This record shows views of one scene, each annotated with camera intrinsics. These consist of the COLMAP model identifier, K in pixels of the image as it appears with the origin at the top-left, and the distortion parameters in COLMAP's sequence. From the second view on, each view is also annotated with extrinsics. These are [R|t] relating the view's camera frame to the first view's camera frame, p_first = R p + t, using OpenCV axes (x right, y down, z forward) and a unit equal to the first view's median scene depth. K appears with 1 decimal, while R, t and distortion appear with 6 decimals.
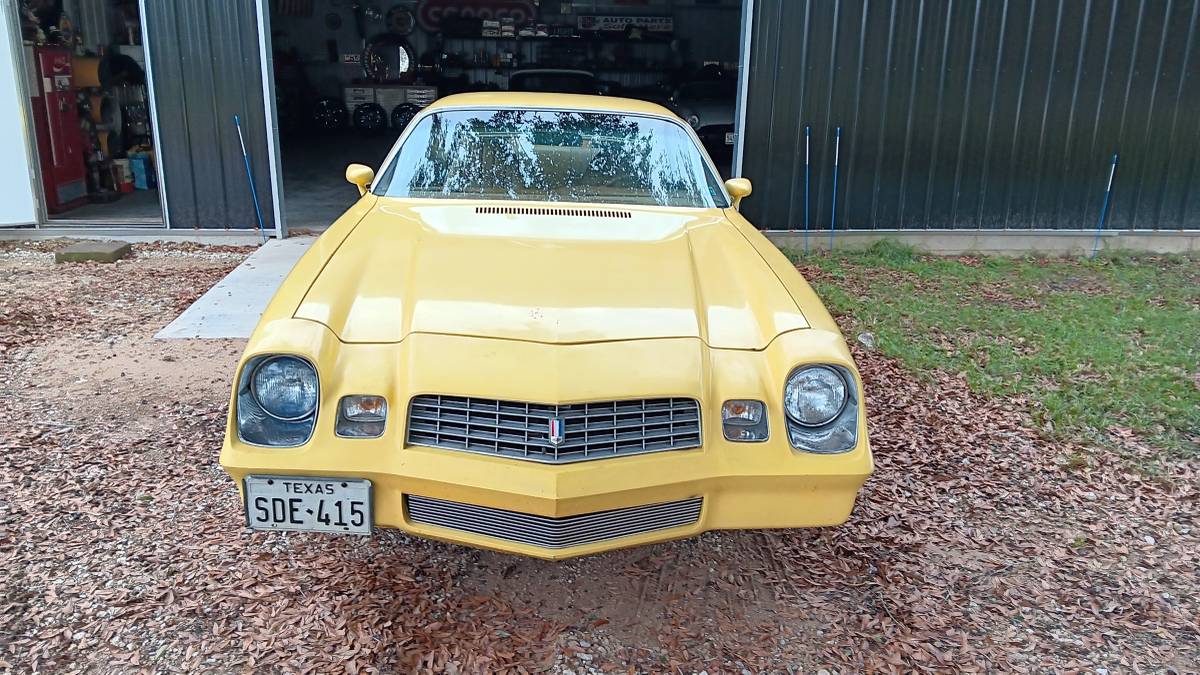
lens RADIAL K [[934.1, 0, 600.0], [0, 934.1, 337.5], [0, 0, 1]] dist [0.040707, -0.086171]
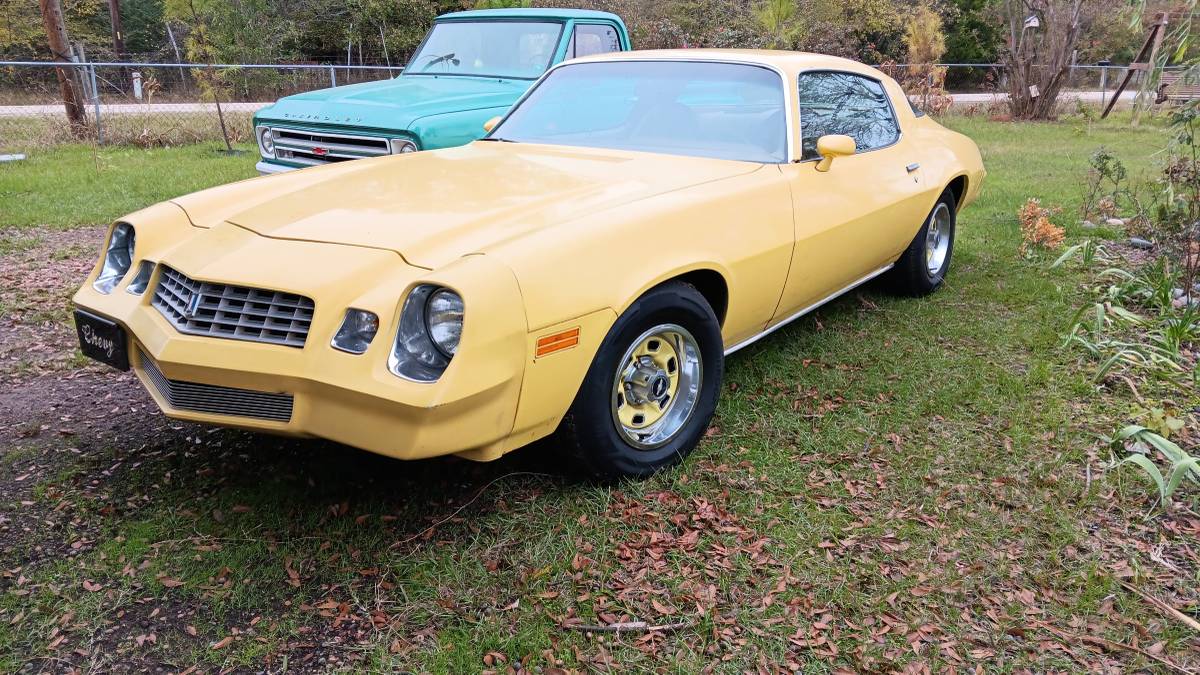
lens RADIAL K [[934.1, 0, 600.0], [0, 934.1, 337.5], [0, 0, 1]] dist [0.040707, -0.086171]
pose [[0.775804, 0.149094, -0.613106, 0.961716], [-0.161967, 0.986180, 0.034870, 0.022922], [0.609832, 0.072250, 0.789231, 0.413387]]
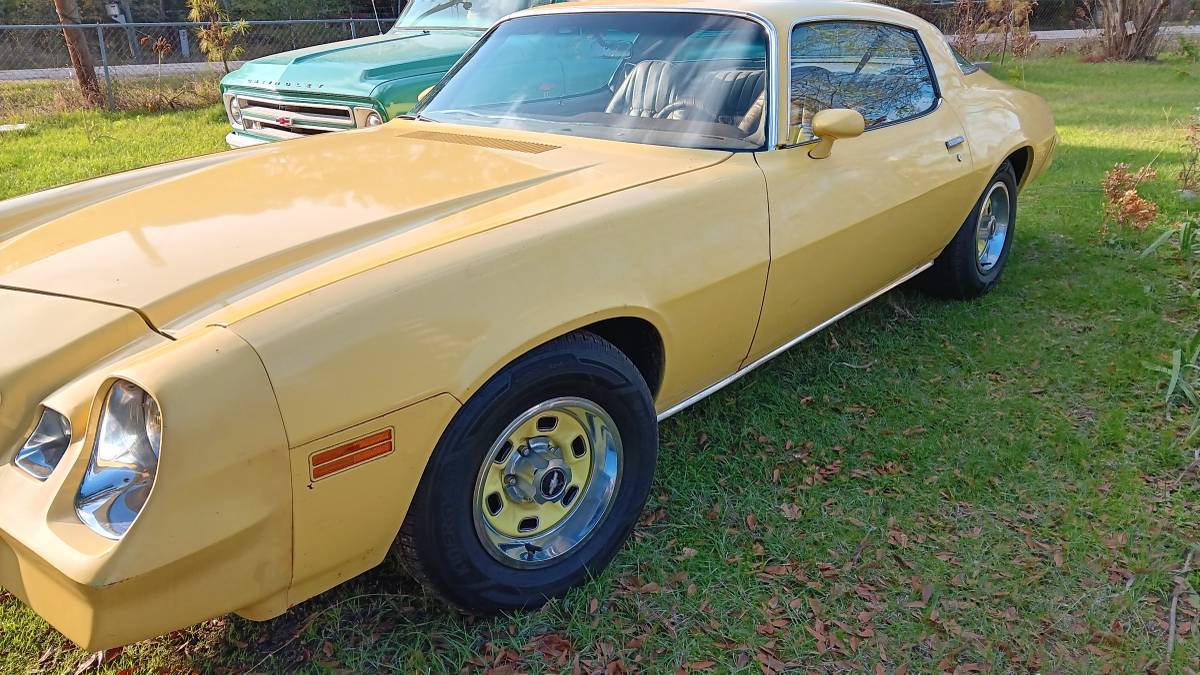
lens RADIAL K [[950.6, 0, 600.0], [0, 950.6, 337.5], [0, 0, 1]] dist [-0.009785, -0.007686]
pose [[0.728321, 0.179244, -0.661377, 0.876177], [-0.154030, 0.983306, 0.096871, -0.105008], [0.667700, 0.031319, 0.743772, 0.787737]]
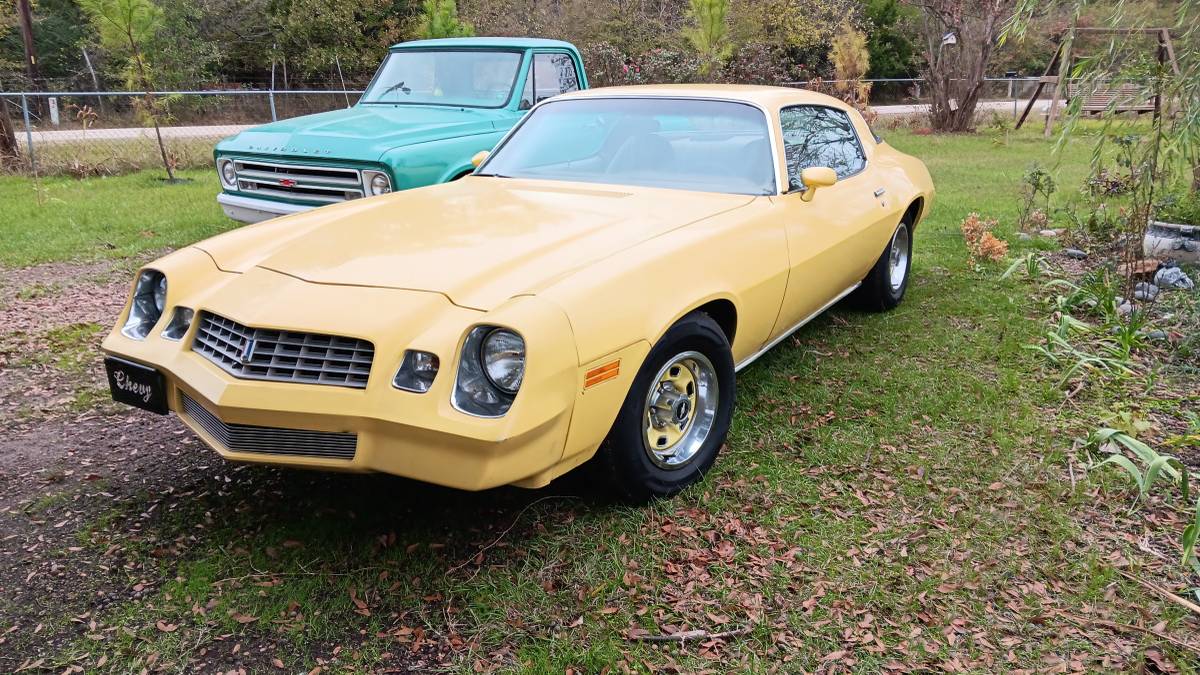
lens RADIAL K [[934.1, 0, 600.0], [0, 934.1, 337.5], [0, 0, 1]] dist [0.040707, -0.086171]
pose [[0.824154, 0.113707, -0.554835, 0.902962], [-0.130267, 0.991432, 0.009684, 0.018179], [0.551182, 0.064296, 0.831904, 0.276855]]
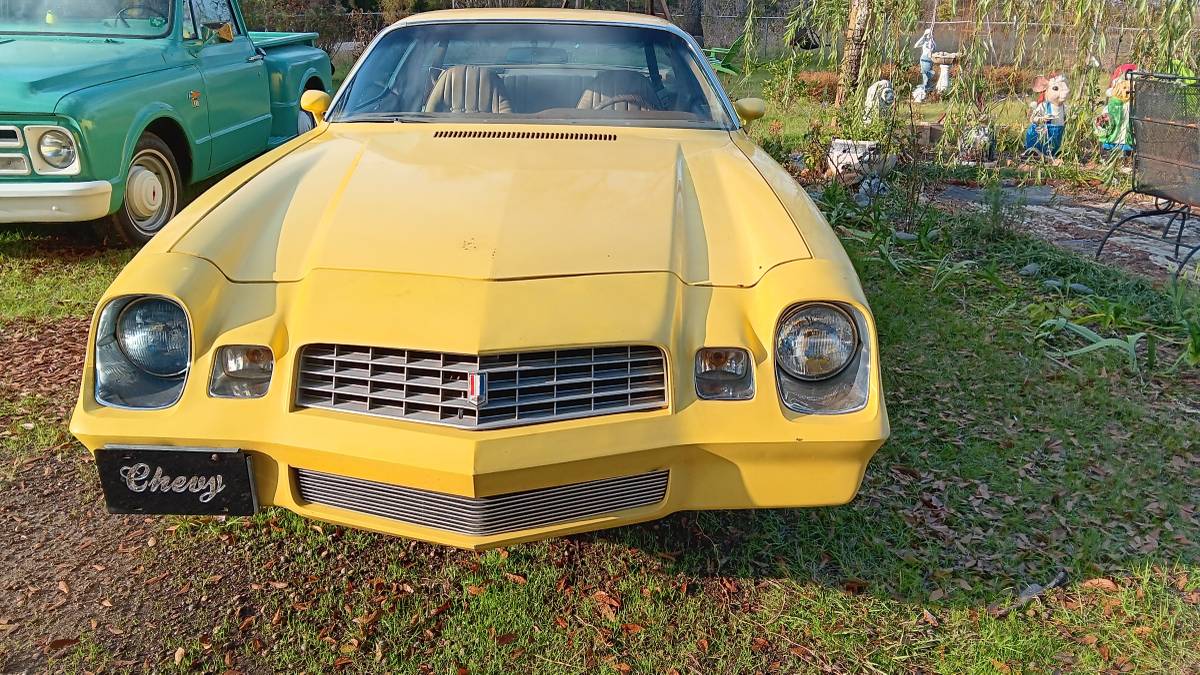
lens RADIAL K [[934.1, 0, 600.0], [0, 934.1, 337.5], [0, 0, 1]] dist [0.040707, -0.086171]
pose [[0.998660, -0.009486, -0.050881, 0.094597], [0.011703, 0.998987, 0.043456, 0.023373], [0.050417, -0.043993, 0.997759, 0.213431]]
